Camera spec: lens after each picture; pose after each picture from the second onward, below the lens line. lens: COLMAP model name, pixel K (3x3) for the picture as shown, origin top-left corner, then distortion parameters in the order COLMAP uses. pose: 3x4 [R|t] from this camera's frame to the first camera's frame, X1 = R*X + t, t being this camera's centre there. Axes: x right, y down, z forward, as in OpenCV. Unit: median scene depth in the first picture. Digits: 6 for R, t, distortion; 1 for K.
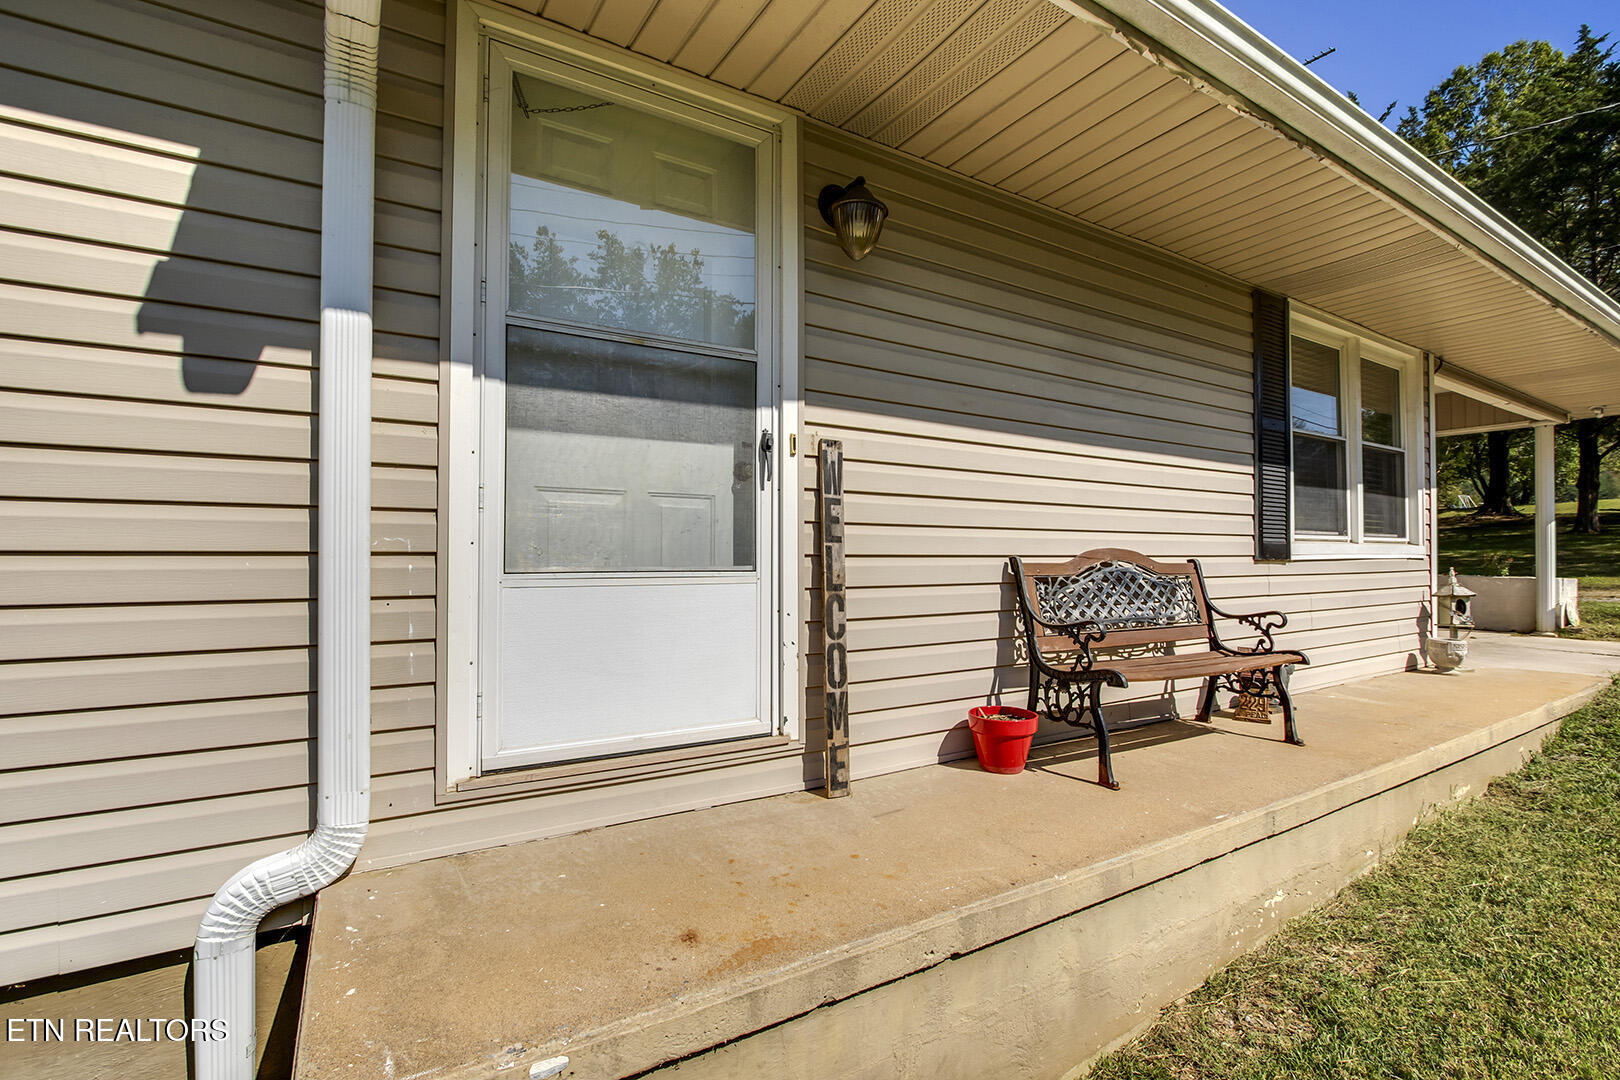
lens RADIAL K [[775.3, 0, 803.9], [0, 775.3, 548.8], [0, 0, 1]] dist [-0.023657, -0.000278]
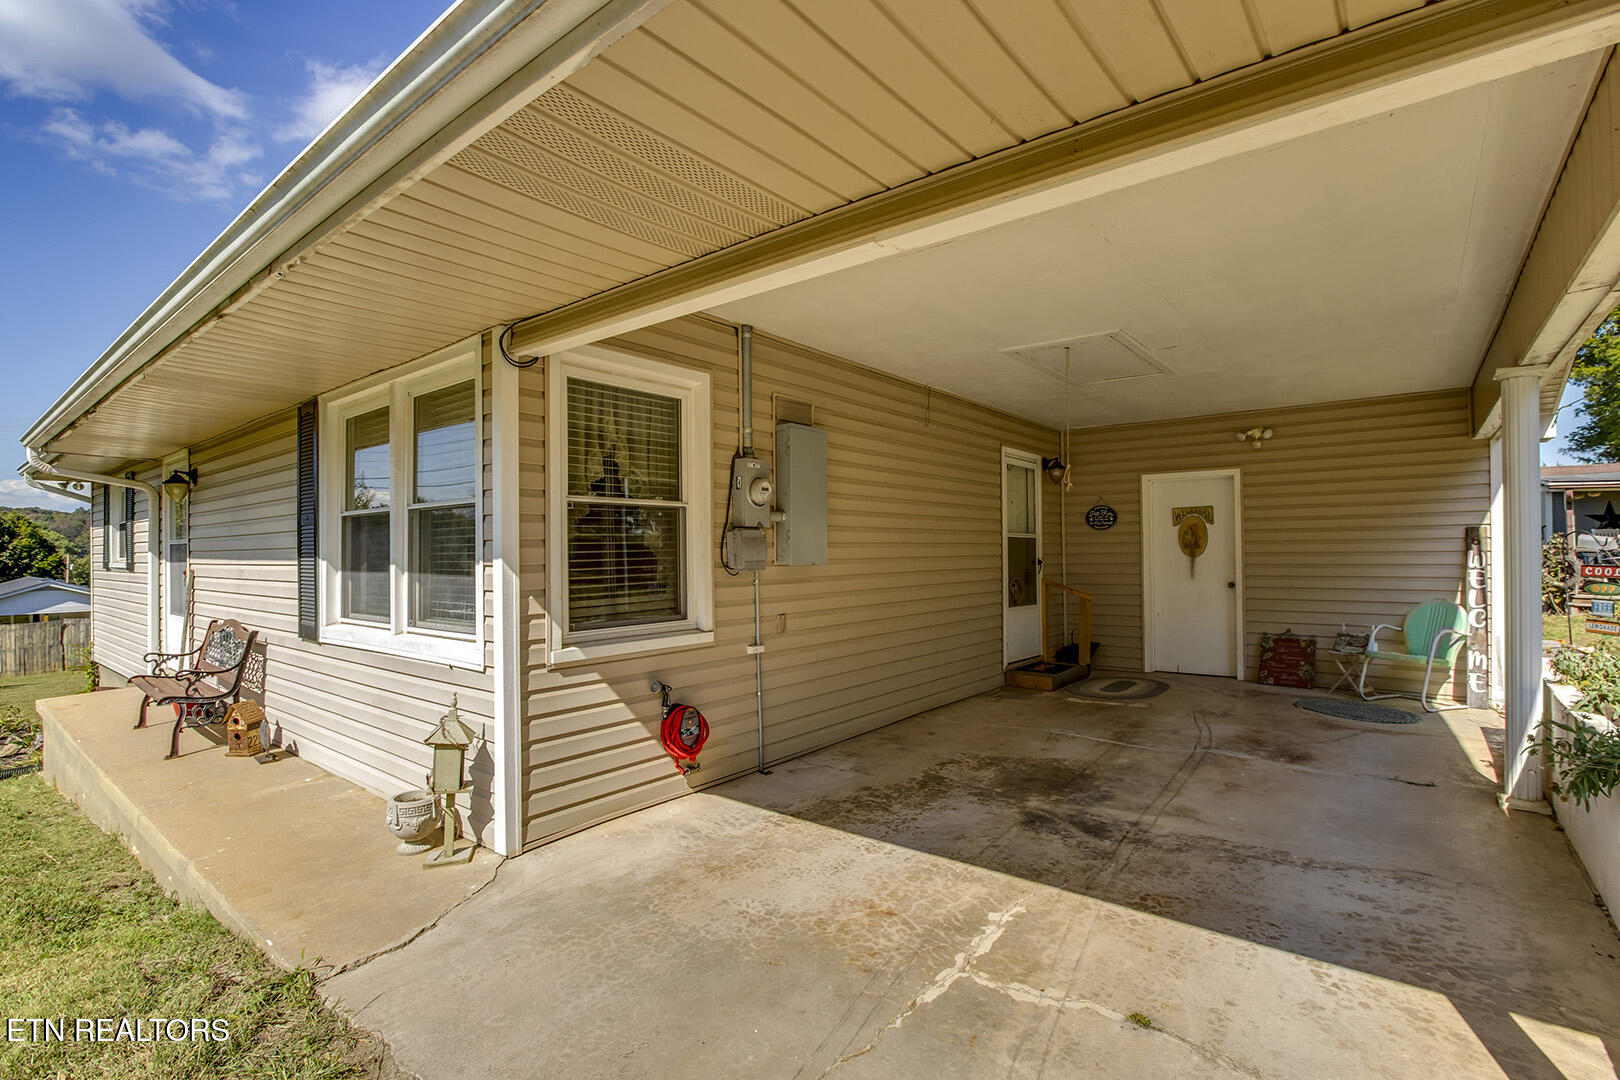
lens RADIAL K [[751.7, 0, 811.8], [0, 751.7, 553.6], [0, 0, 1]] dist [-0.021895, 0.000682]
pose [[0.315014, -0.003900, -0.949079, 2.646040], [0.016326, 0.999866, 0.001310, -0.142532], [0.948946, -0.015907, 0.315036, 1.902310]]
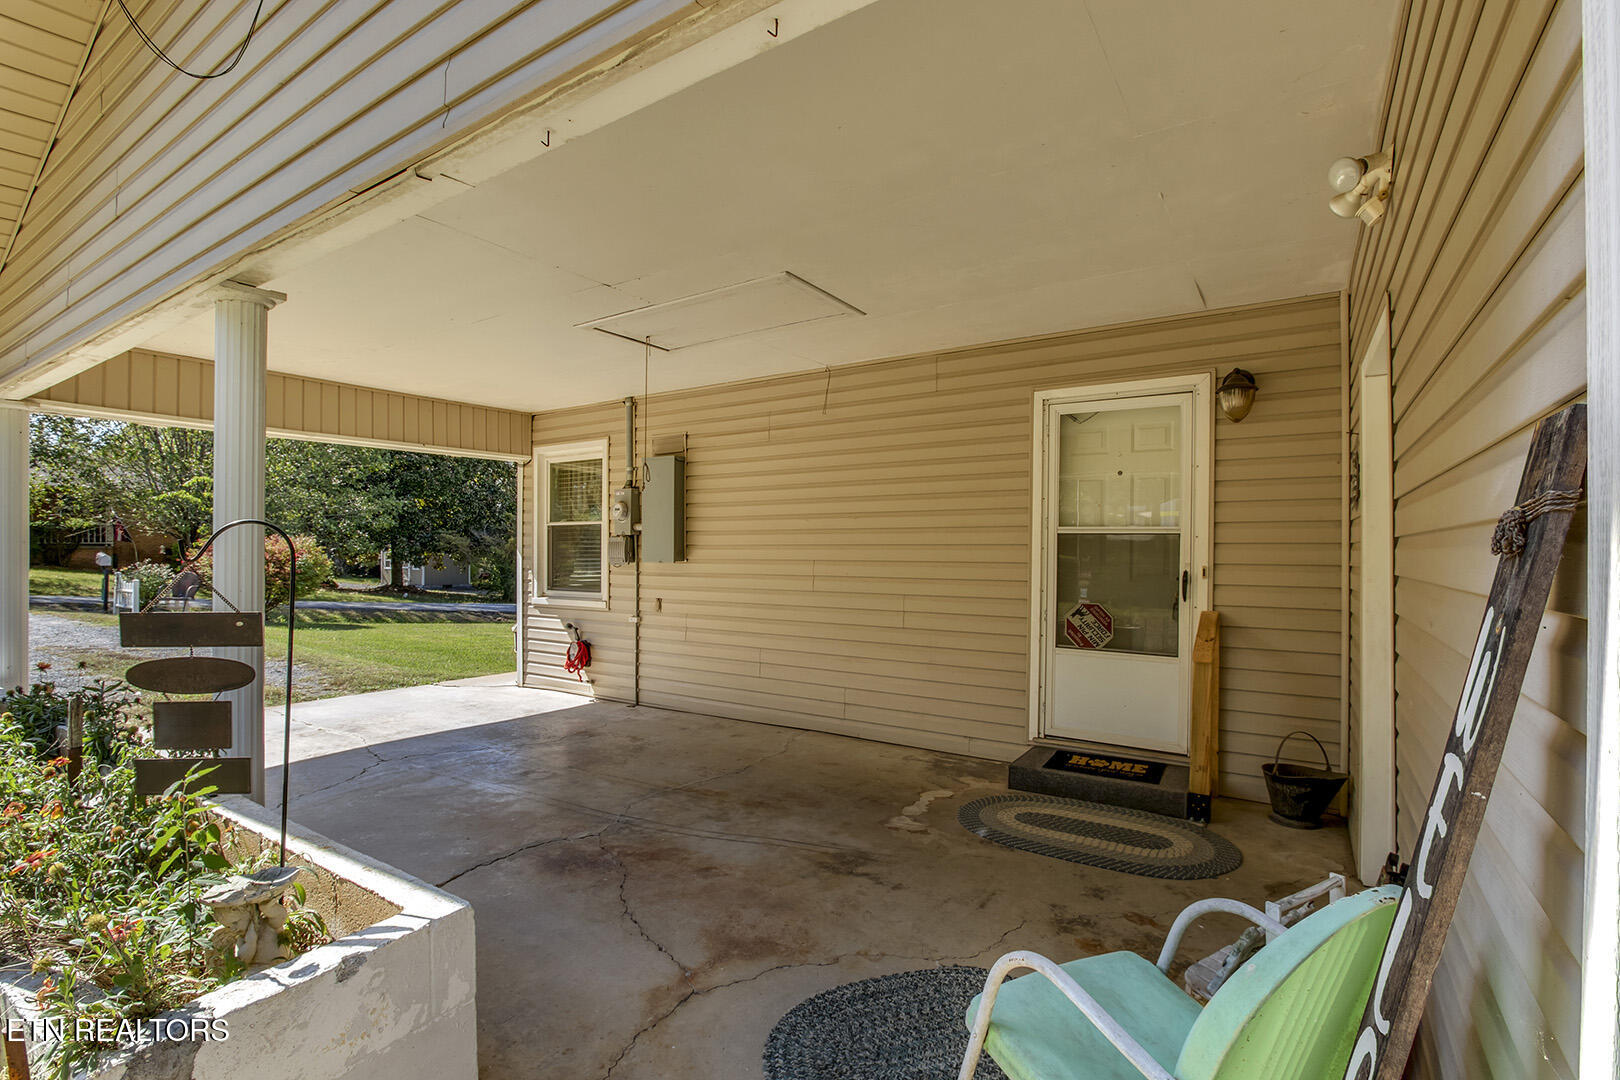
lens RADIAL K [[751.7, 0, 811.8], [0, 751.7, 553.6], [0, 0, 1]] dist [-0.021895, 0.000682]
pose [[-0.914005, -0.002854, -0.405693, 1.621751], [-0.002277, 0.999996, -0.001905, -0.138858], [0.405697, -0.000817, -0.914007, 4.394050]]
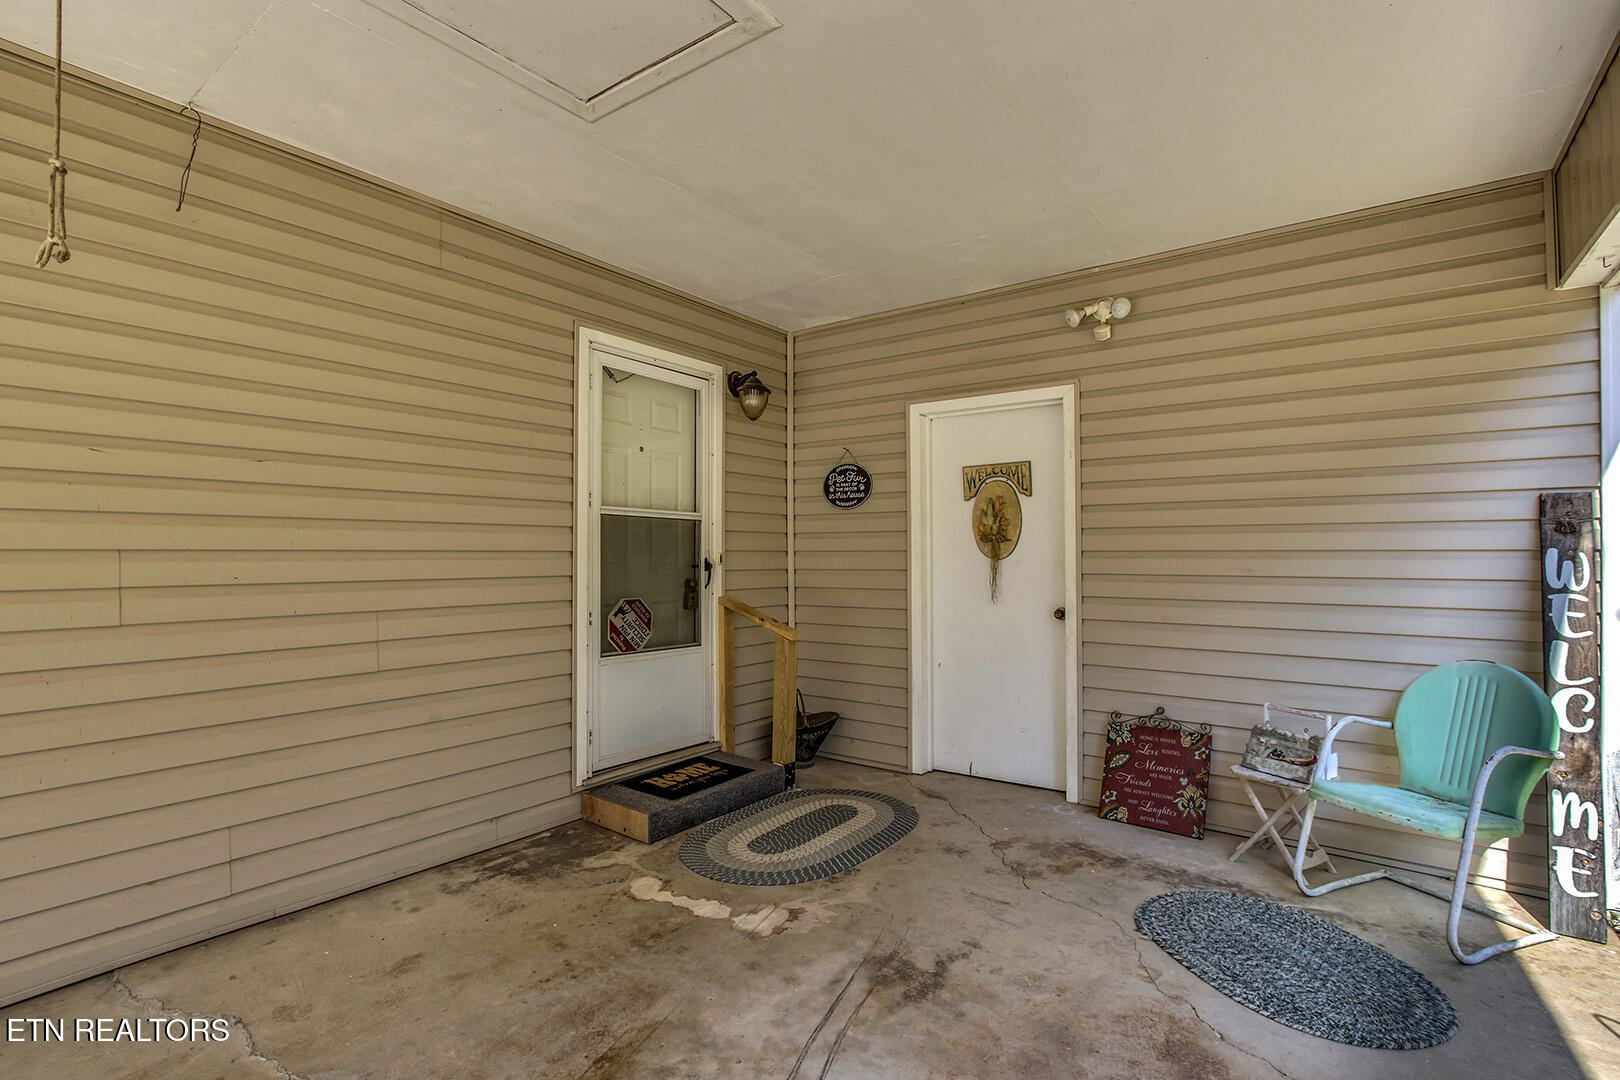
lens RADIAL K [[751.7, 0, 811.8], [0, 751.7, 553.6], [0, 0, 1]] dist [-0.021895, 0.000682]
pose [[0.347865, -0.001468, -0.937544, 1.796174], [0.006622, 0.999978, 0.000891, -0.119392], [0.937521, -0.006518, 0.347867, 3.143851]]
